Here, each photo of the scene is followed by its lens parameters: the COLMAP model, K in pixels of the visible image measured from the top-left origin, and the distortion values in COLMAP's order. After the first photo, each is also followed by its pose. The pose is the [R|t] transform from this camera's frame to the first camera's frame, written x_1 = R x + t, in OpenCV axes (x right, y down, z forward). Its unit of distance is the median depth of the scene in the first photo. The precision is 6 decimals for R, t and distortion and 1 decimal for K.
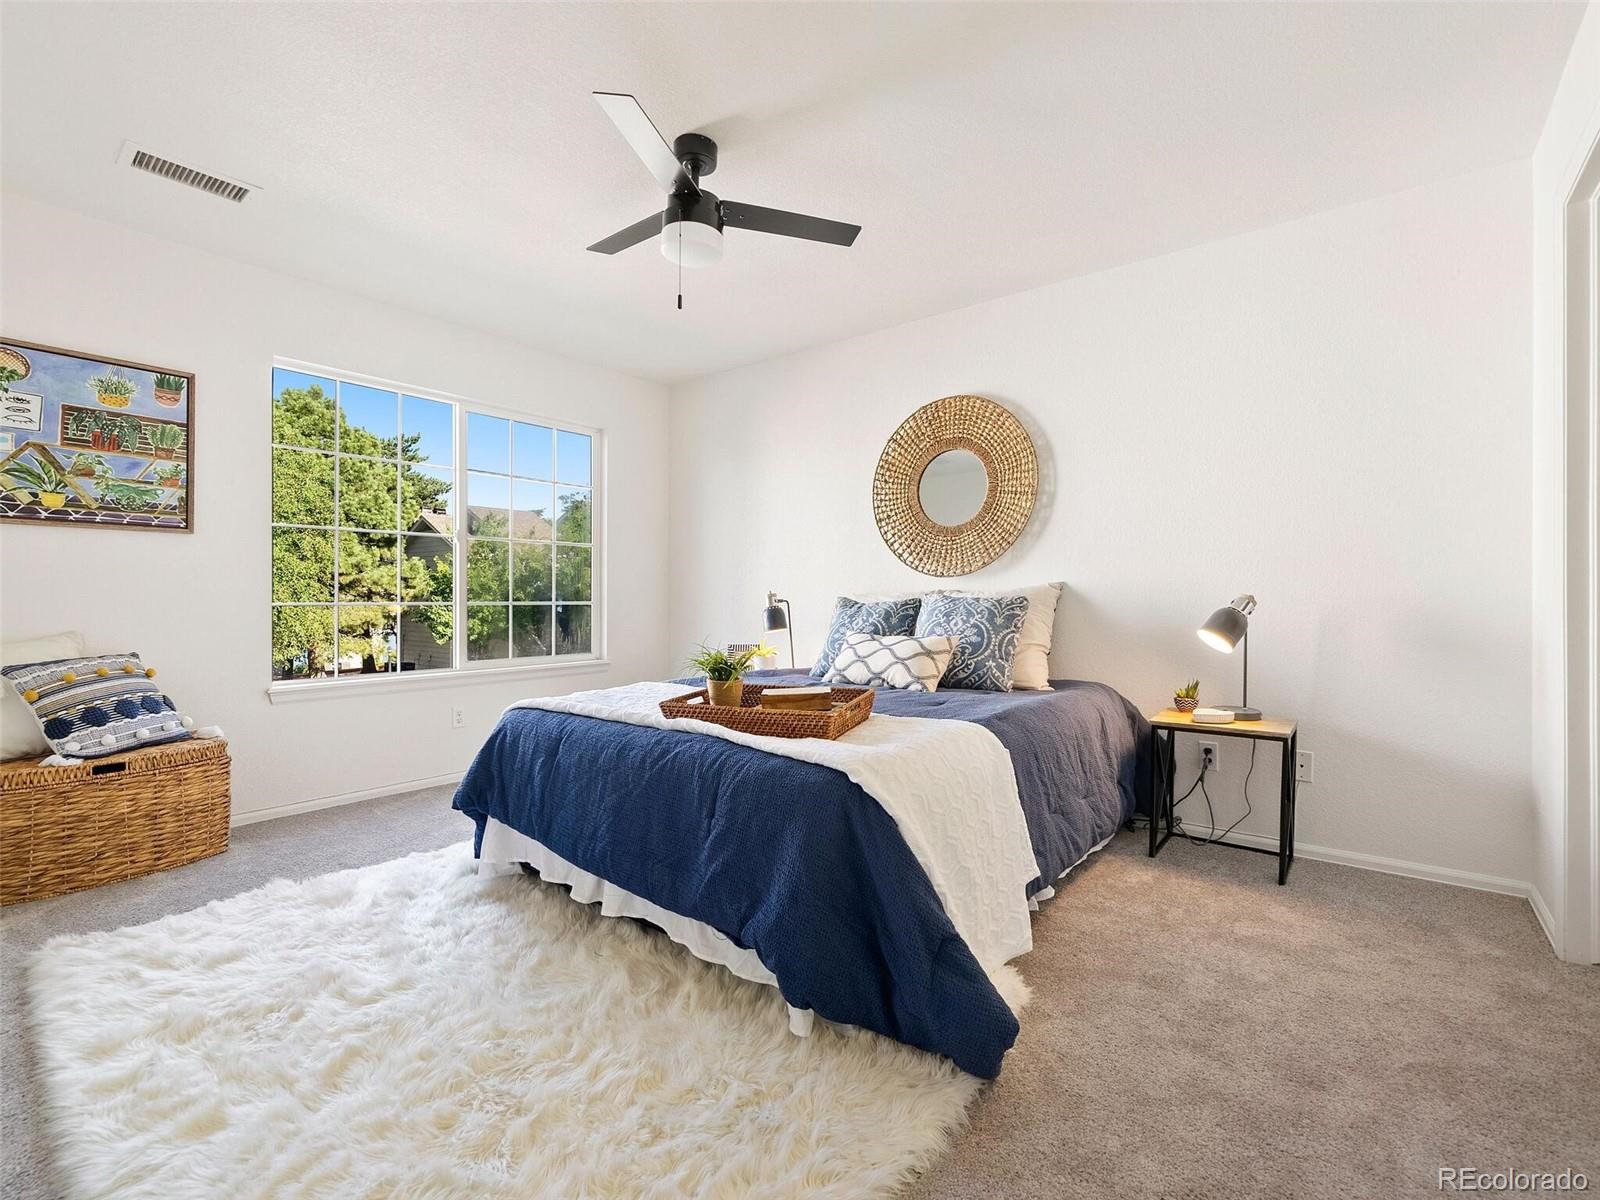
lens RADIAL K [[763.1, 0, 797.1], [0, 763.1, 598.7], [0, 0, 1]] dist [-0.002476, -0.000196]
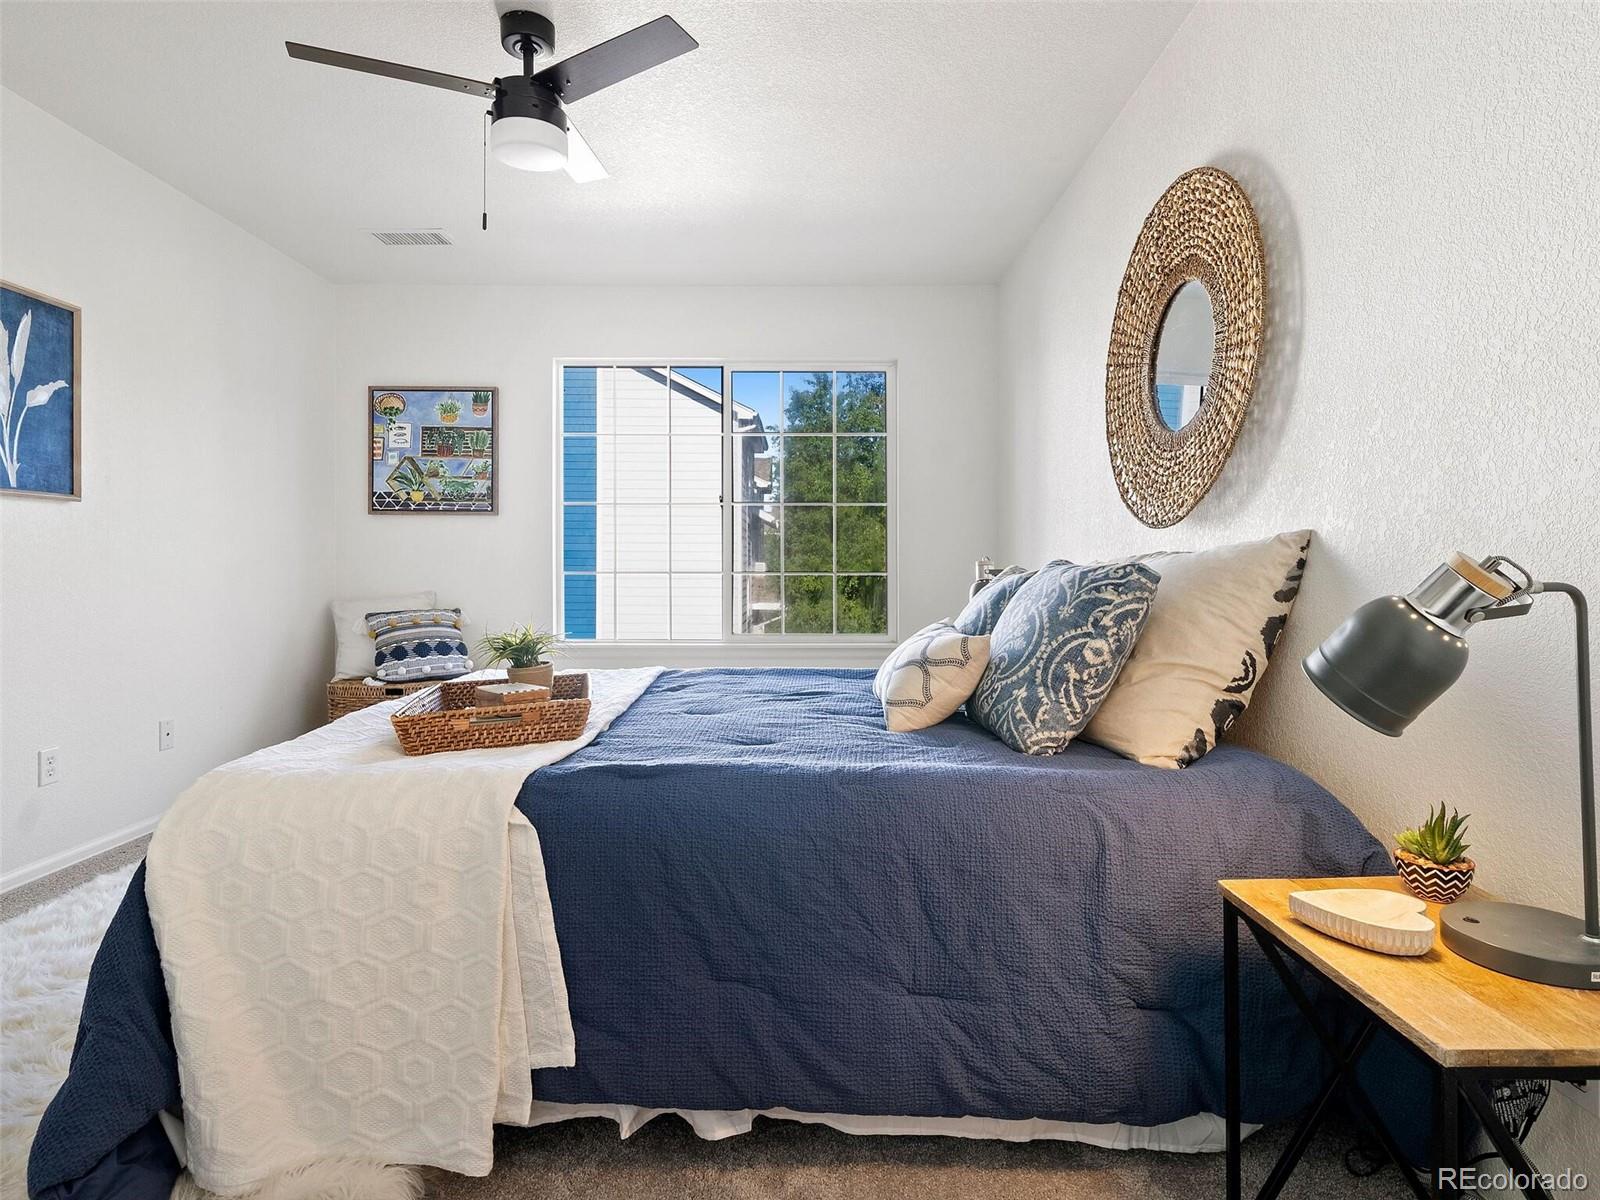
lens RADIAL K [[878.8, 0, 776.5], [0, 878.8, 570.3], [0, 0, 1]] dist [-0.007507, -0.000453]
pose [[0.598906, 0.003107, -0.800813, 0.678604], [-0.003789, 0.999992, 0.001046, 0.001622], [0.800810, 0.002408, 0.598913, 0.544440]]
